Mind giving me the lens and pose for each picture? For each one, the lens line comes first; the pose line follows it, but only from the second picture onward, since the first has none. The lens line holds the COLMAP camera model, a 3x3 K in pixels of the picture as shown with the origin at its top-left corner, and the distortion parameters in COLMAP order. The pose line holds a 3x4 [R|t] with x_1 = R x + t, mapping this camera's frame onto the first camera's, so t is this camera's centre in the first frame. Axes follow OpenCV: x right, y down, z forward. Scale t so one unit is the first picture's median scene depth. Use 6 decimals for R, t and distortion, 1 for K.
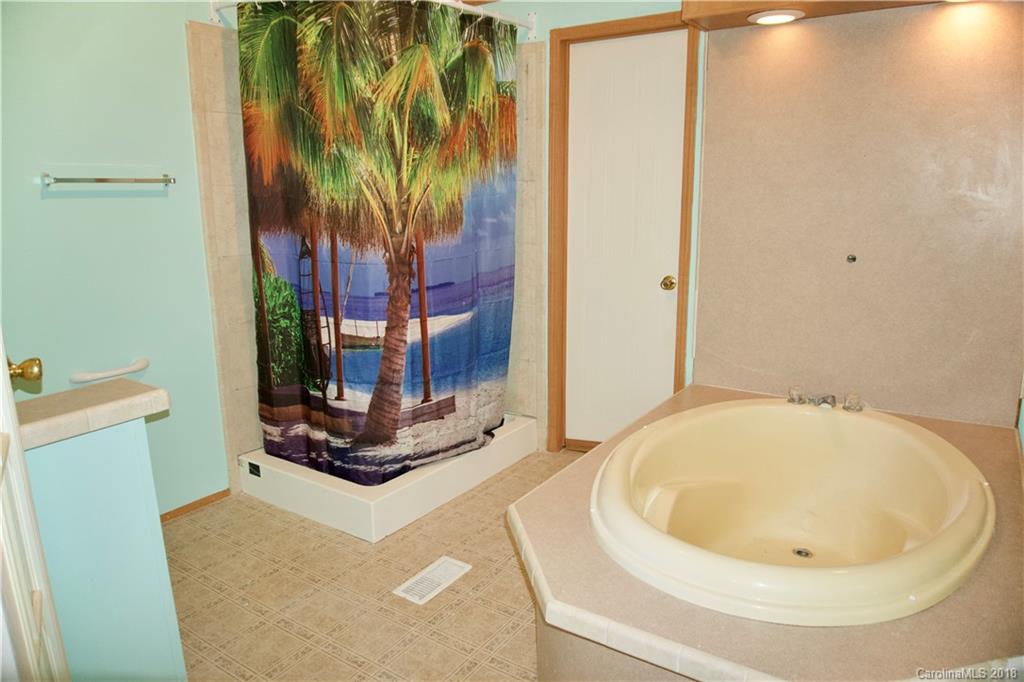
lens RADIAL K [[684.5, 0, 517.3], [0, 684.5, 343.9], [0, 0, 1]] dist [-0.049044, -0.004145]
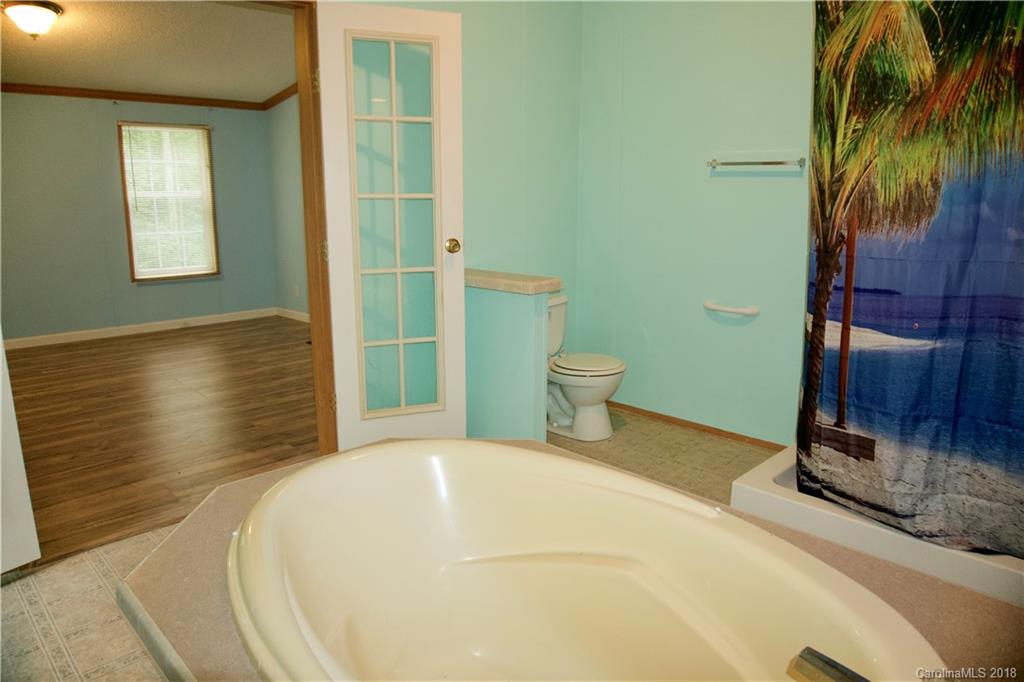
lens RADIAL K [[684.5, 0, 515.2], [0, 684.5, 338.4], [0, 0, 1]] dist [-0.049044, -0.004145]
pose [[-0.178068, 0.216778, -0.959843, 0.729329], [-0.209724, 0.944660, 0.252256, -0.145978], [0.961409, 0.246221, -0.122751, 0.737784]]
